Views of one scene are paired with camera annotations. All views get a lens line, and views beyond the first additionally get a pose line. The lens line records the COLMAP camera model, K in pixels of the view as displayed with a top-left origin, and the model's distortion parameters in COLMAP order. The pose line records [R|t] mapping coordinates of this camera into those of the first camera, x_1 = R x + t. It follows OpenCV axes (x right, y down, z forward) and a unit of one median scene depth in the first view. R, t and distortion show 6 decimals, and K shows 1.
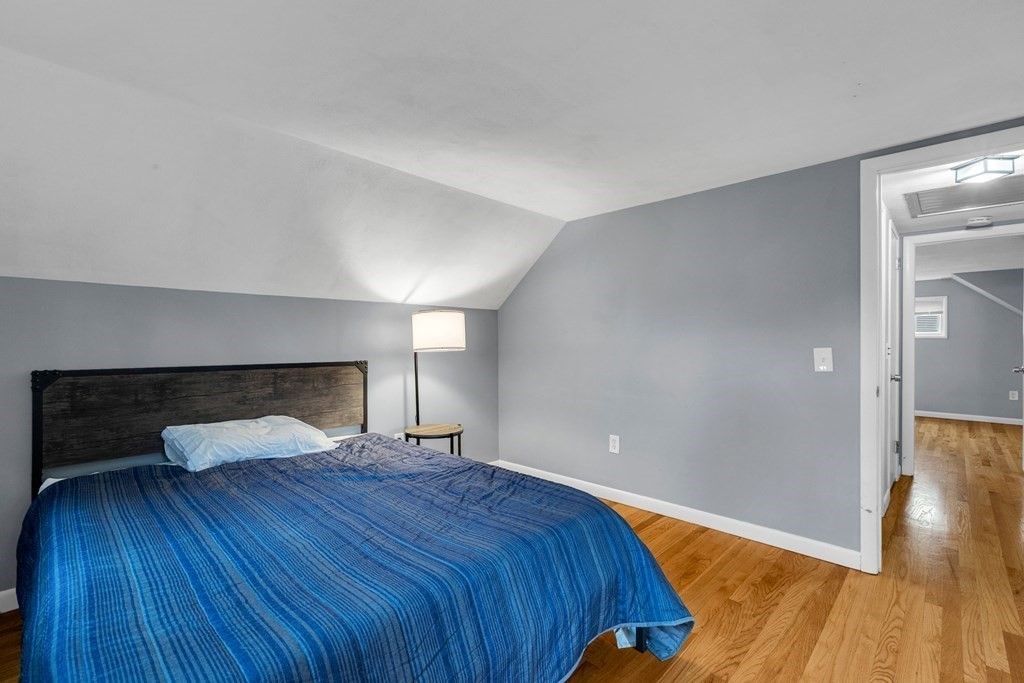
lens RADIAL K [[456.2, 0, 512.0], [0, 456.2, 341.5], [0, 0, 1]] dist [-0.000749, -0.000384]
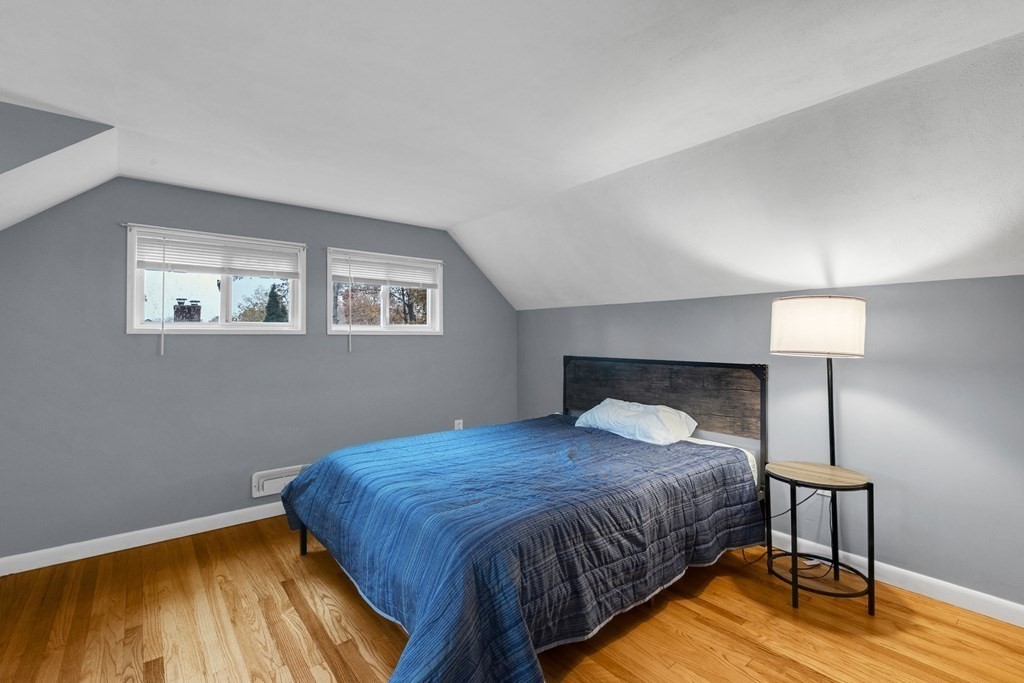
lens RADIAL K [[456.2, 0, 512.0], [0, 456.2, 341.5], [0, 0, 1]] dist [-0.000749, -0.000384]
pose [[-0.101326, 0.005177, -0.994840, 0.616998], [-0.008688, 0.999944, 0.006088, -0.001408], [0.994815, 0.009260, -0.101275, 0.704256]]
